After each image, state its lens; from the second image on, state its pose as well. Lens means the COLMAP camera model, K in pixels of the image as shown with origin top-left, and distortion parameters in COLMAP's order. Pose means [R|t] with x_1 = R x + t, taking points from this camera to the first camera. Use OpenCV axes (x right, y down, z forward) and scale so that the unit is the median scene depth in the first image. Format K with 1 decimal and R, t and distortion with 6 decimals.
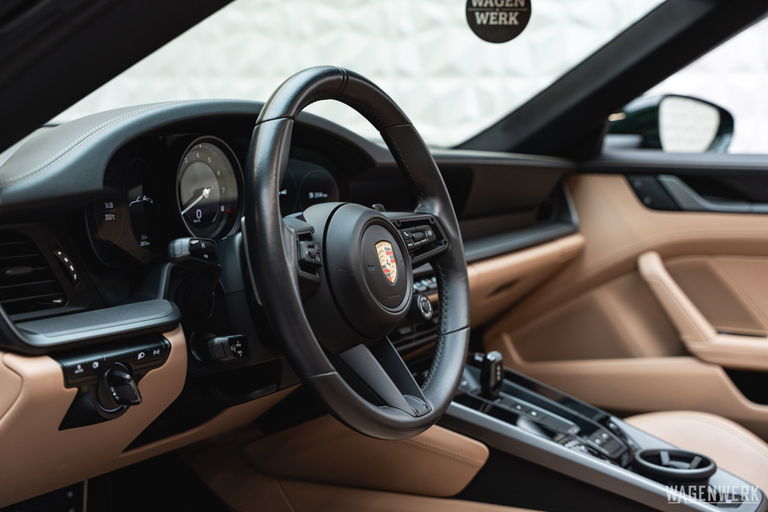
lens RADIAL K [[1081.7, 0, 384.0], [0, 1081.7, 256.0], [0, 0, 1]] dist [0.019507, 0.080869]
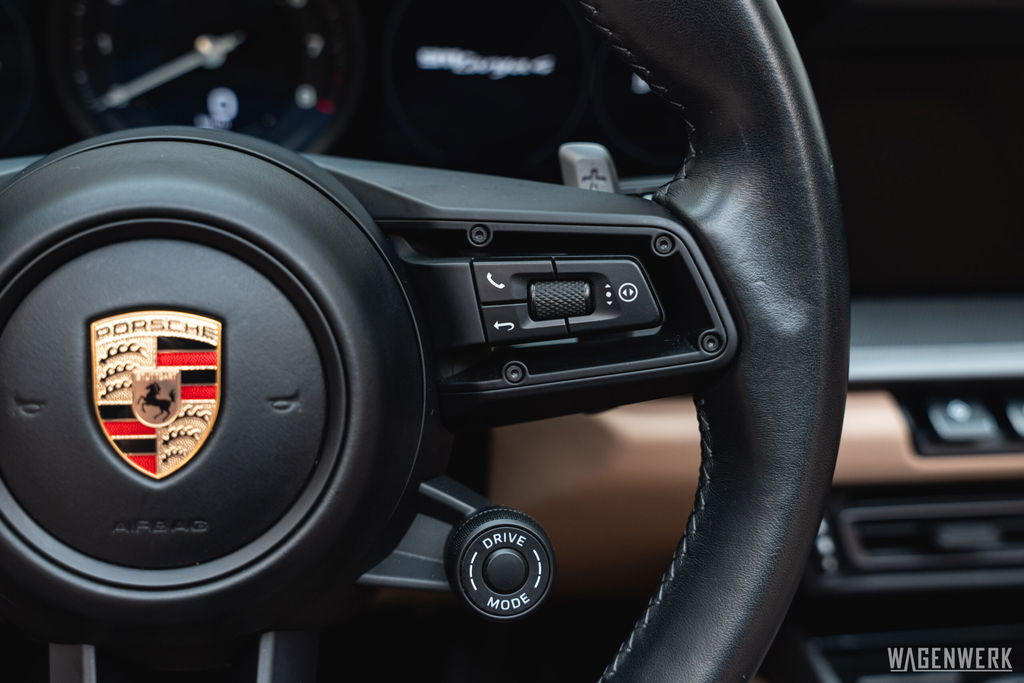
lens RADIAL K [[1288.4, 0, 512.0], [0, 1288.4, 341.5], [0, 0, 1]] dist [0.014789, 0.027095]
pose [[0.607095, 0.256112, -0.752225, 0.223850], [-0.100147, 0.963748, 0.247304, -0.072003], [0.788293, -0.074804, 0.610736, 0.706055]]
